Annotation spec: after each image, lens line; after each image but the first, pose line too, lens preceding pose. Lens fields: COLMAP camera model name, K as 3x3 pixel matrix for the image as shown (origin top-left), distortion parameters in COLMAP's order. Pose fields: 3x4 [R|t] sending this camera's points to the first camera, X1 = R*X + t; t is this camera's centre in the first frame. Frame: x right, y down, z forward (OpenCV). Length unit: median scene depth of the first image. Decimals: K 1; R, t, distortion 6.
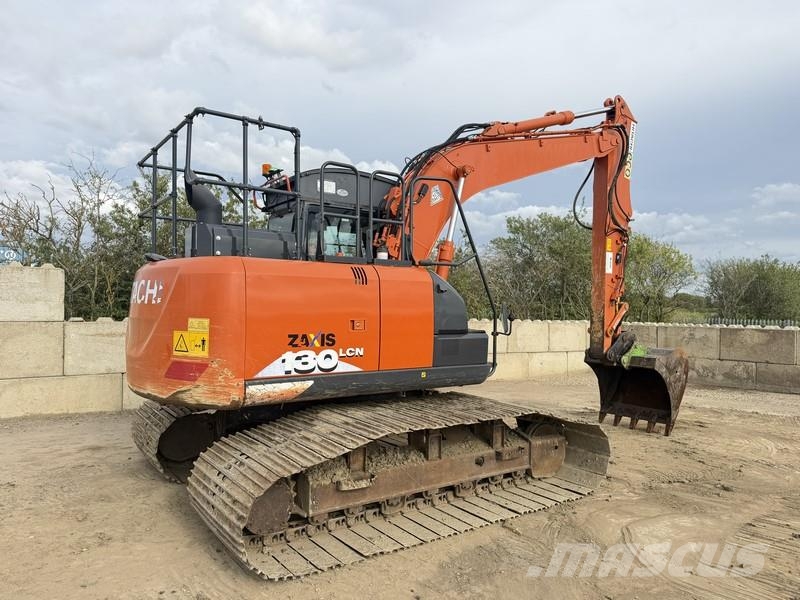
lens RADIAL K [[554.3, 0, 402.6], [0, 554.3, 304.7], [0, 0, 1]] dist [0.039620, -0.049394]
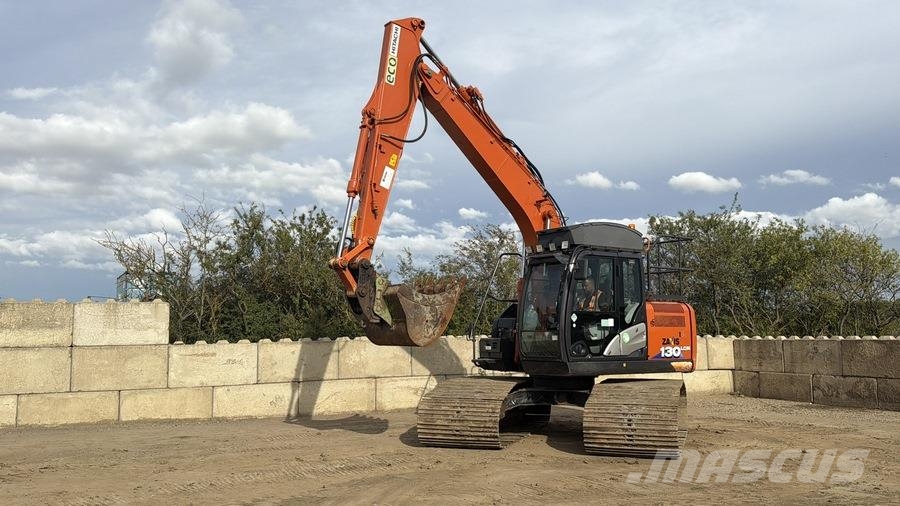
lens RADIAL K [[748.0, 0, 463.2], [0, 748.0, 257.6], [0, 0, 1]] dist [0.155820, -0.277674]
pose [[0.976626, -0.046237, -0.209914, 0.399544], [0.027252, 0.995344, -0.092454, 0.011378], [0.213211, 0.084572, 0.973339, -0.529867]]
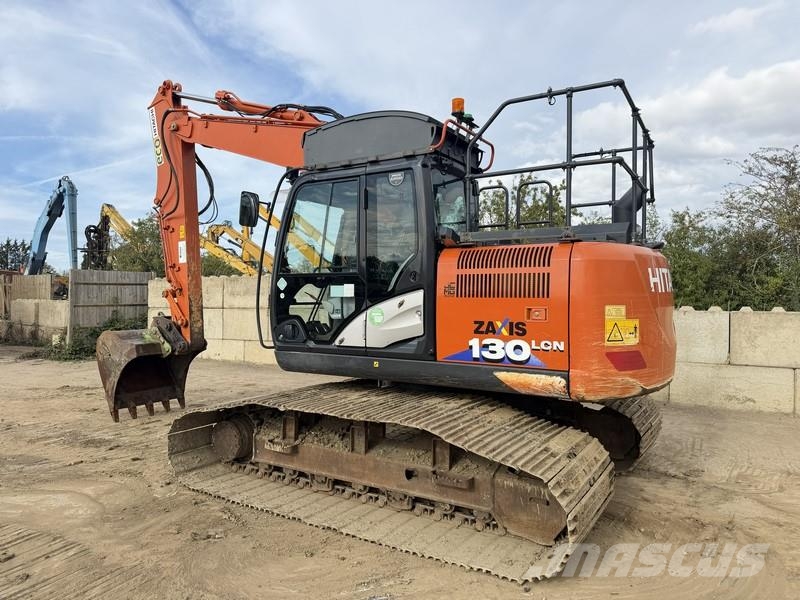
lens RADIAL K [[560.5, 0, 400.0], [0, 560.5, 300.0], [0, 0, 1]] dist [0.042019, -0.050250]
pose [[0.351569, -0.013838, -0.936060, 0.894848], [0.020728, 0.999761, -0.006995, 0.023826], [0.935932, -0.016943, 0.351772, 0.655695]]
